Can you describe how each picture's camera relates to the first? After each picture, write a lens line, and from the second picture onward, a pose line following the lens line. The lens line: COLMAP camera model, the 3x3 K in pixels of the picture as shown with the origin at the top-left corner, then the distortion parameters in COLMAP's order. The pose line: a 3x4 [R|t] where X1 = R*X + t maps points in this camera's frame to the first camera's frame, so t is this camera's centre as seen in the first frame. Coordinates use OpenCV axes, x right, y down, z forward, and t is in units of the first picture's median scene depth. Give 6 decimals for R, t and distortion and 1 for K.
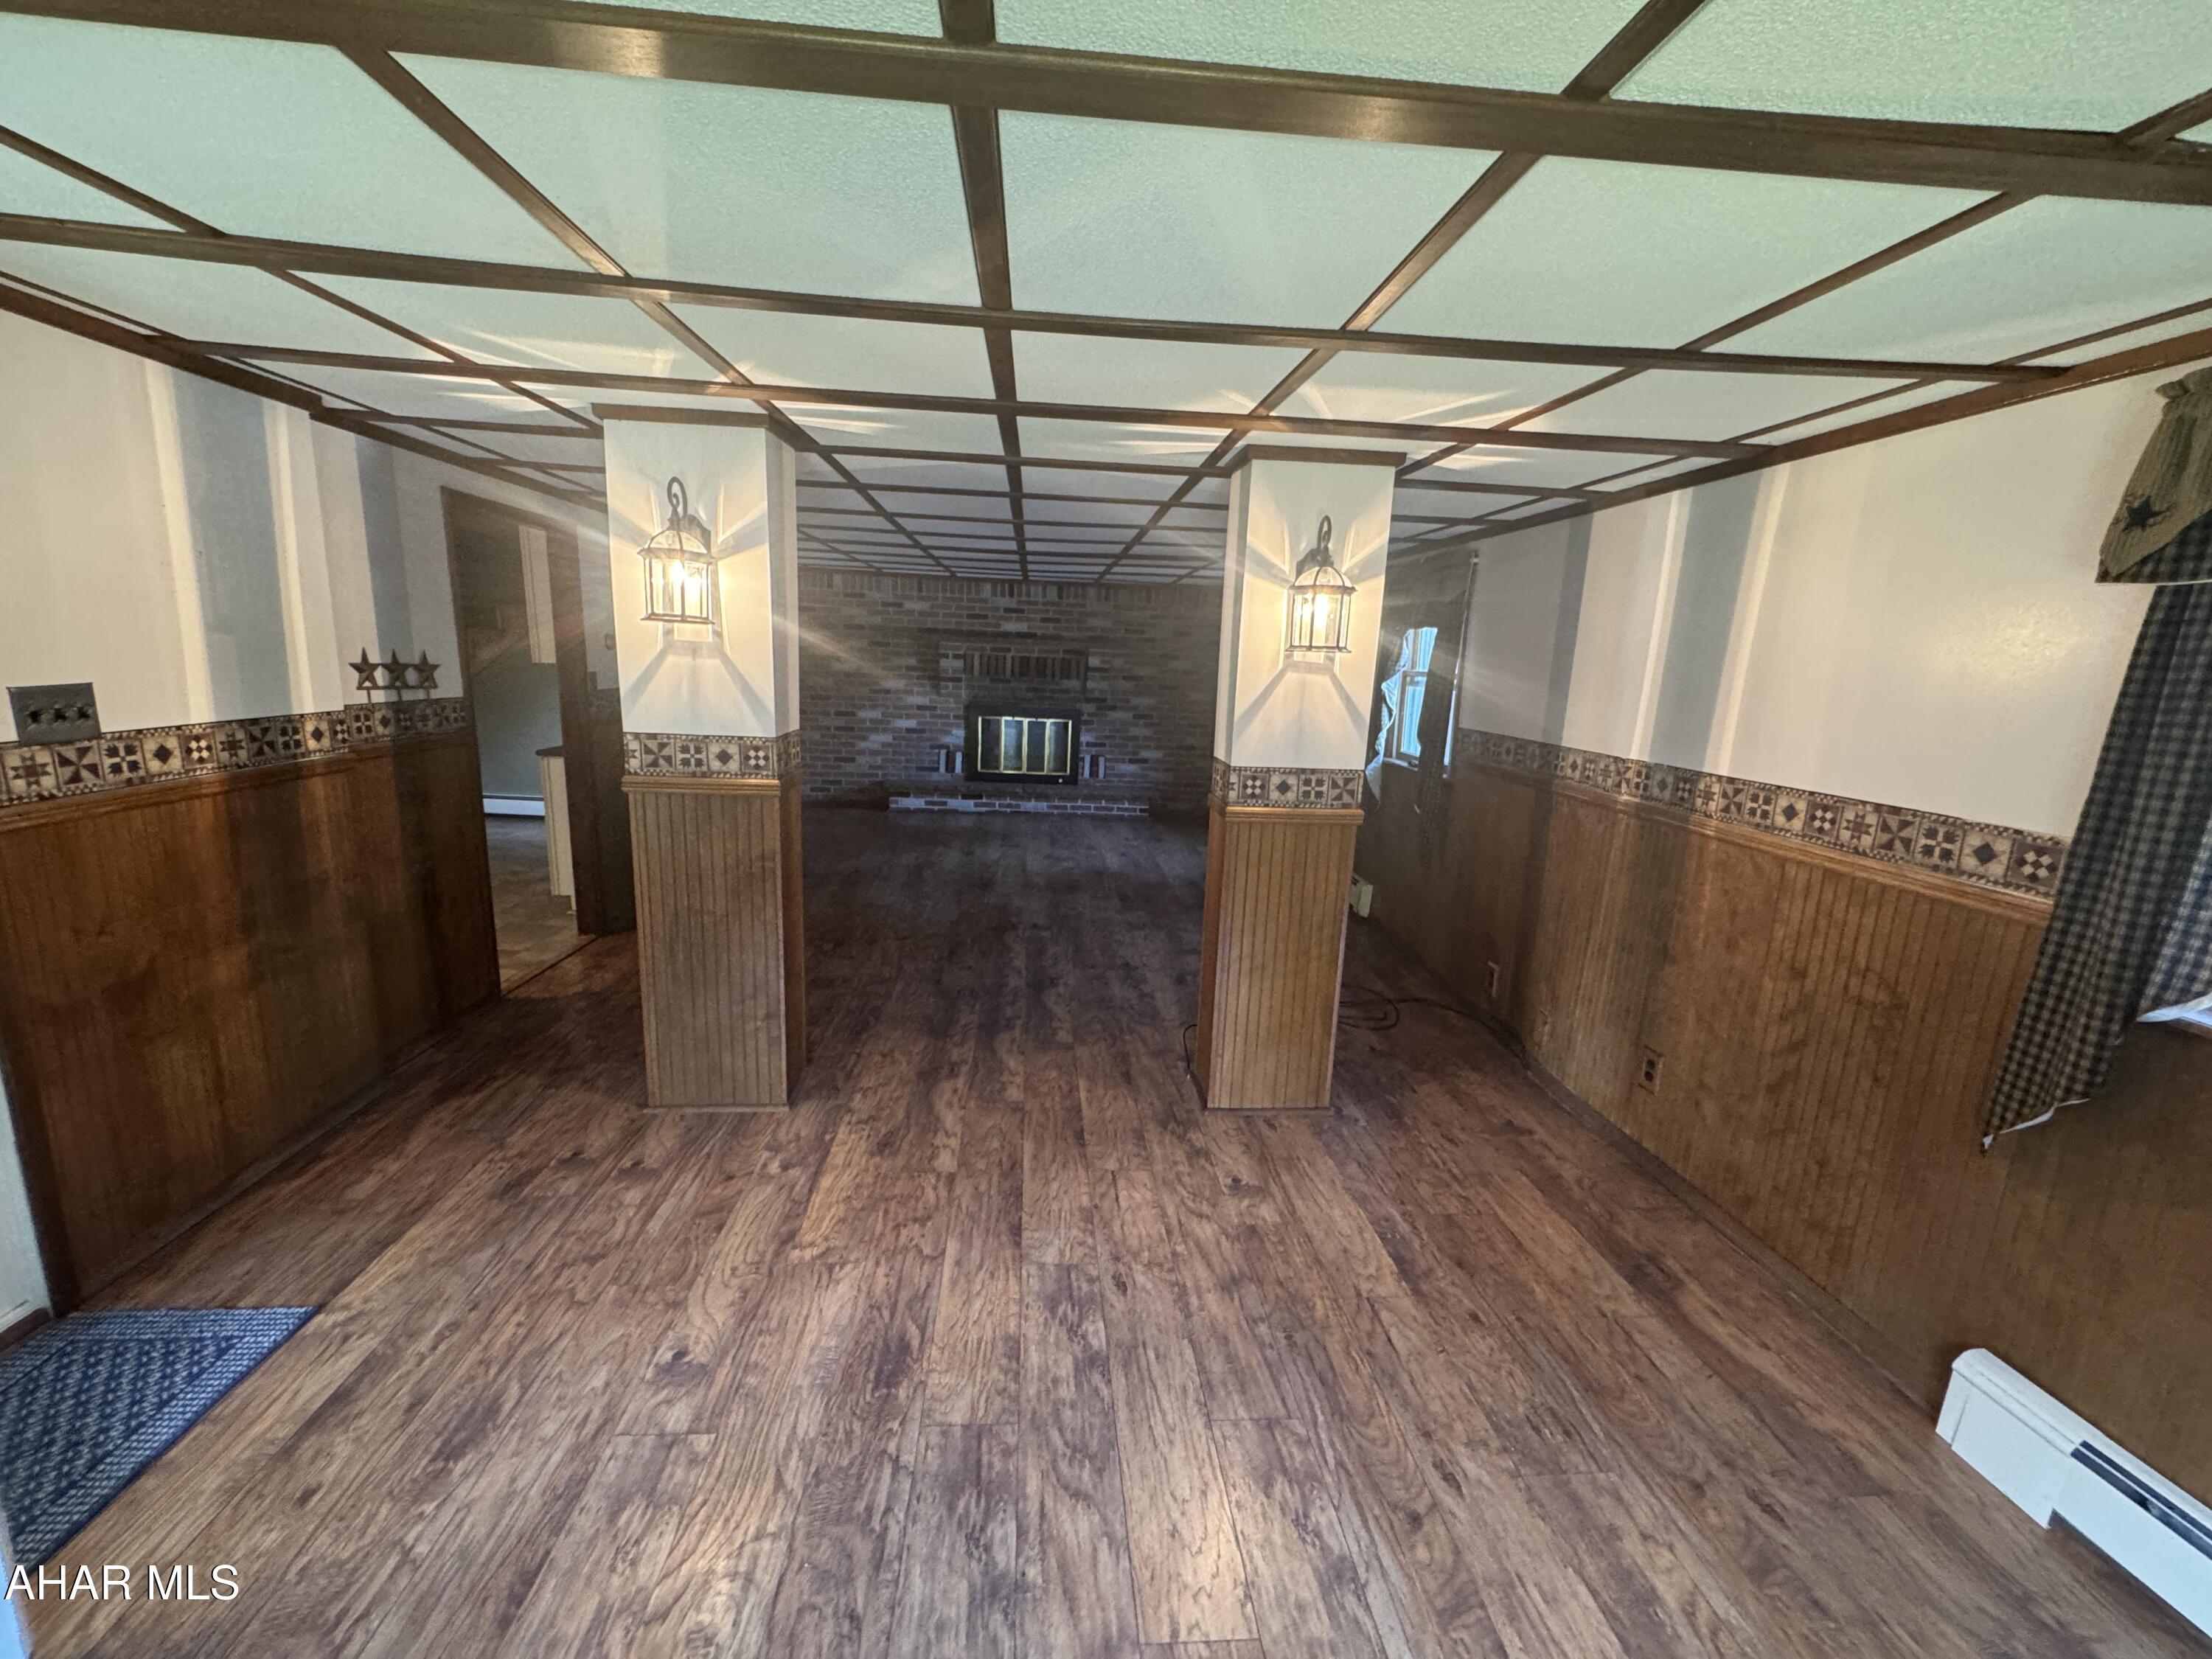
lens RADIAL K [[884.0, 0, 1099.8], [0, 884.0, 826.7], [0, 0, 1]] dist [-0.006619, 0.000637]
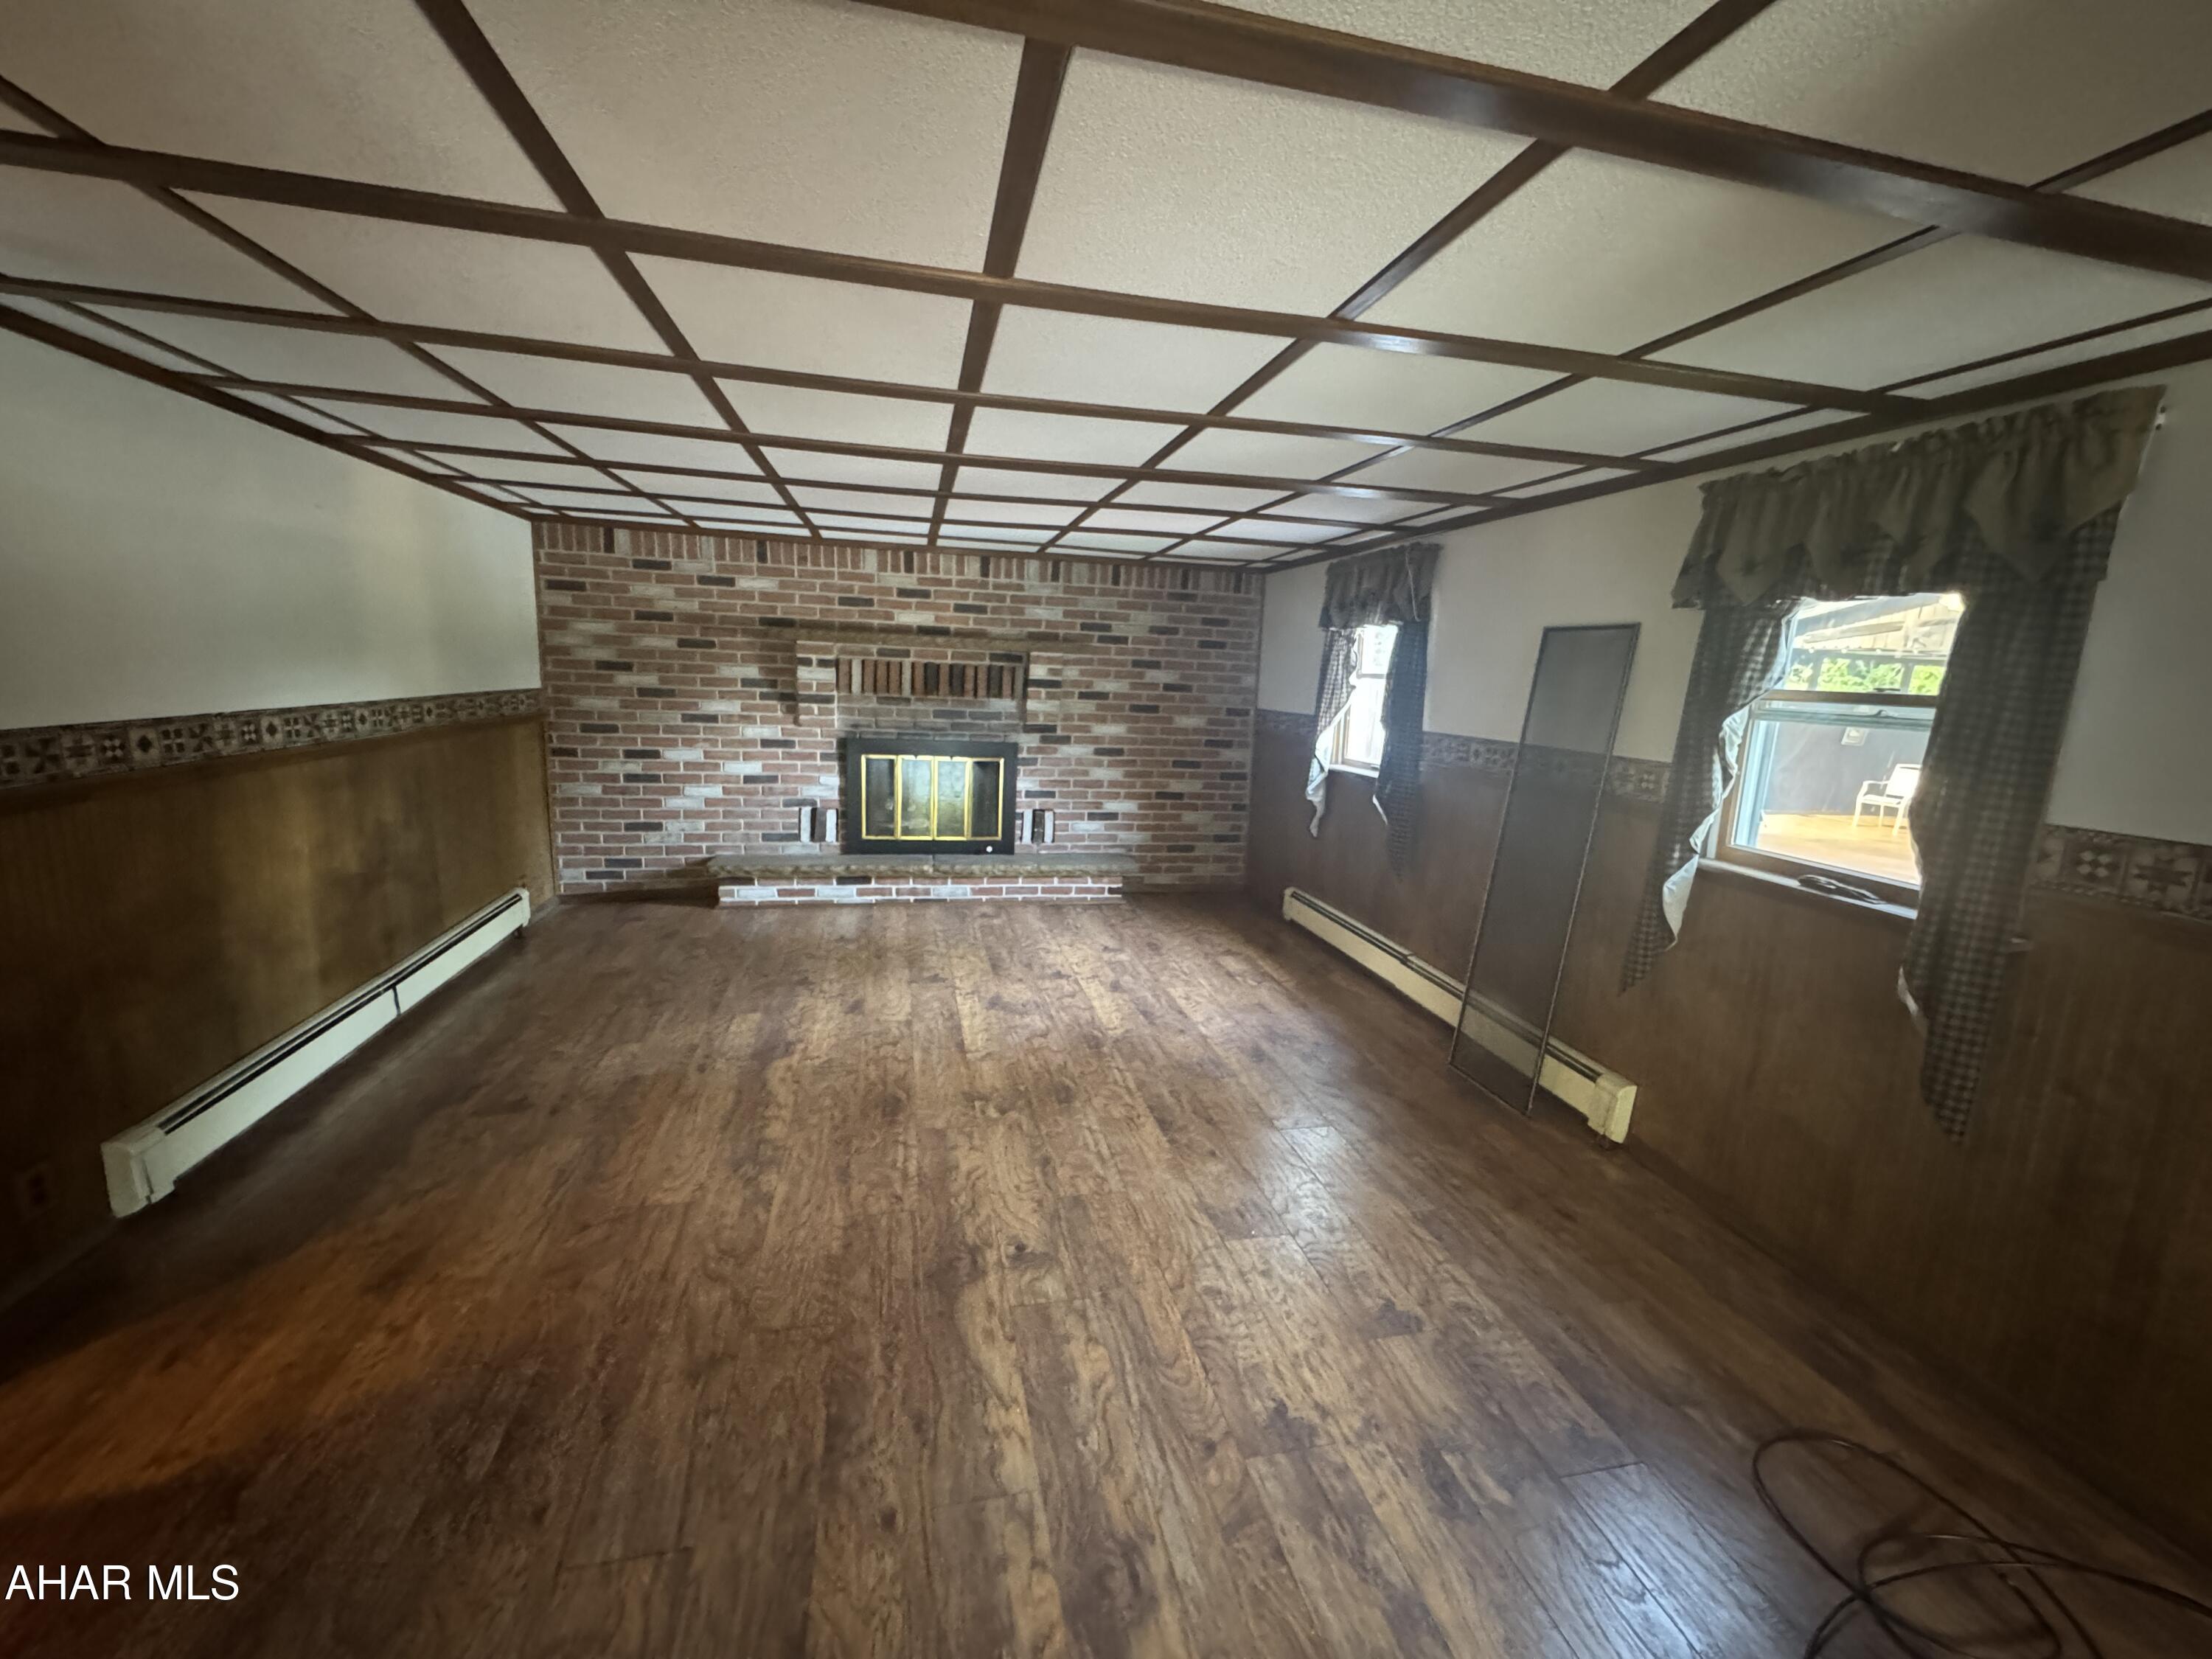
lens RADIAL K [[884.0, 0, 1108.4], [0, 884.0, 829.9], [0, 0, 1]] dist [-0.006619, 0.000637]
pose [[0.988732, -0.025431, 0.147519, -0.054945], [0.026790, 0.999615, -0.007235, -0.061002], [-0.147278, 0.011105, 0.989033, 0.332891]]
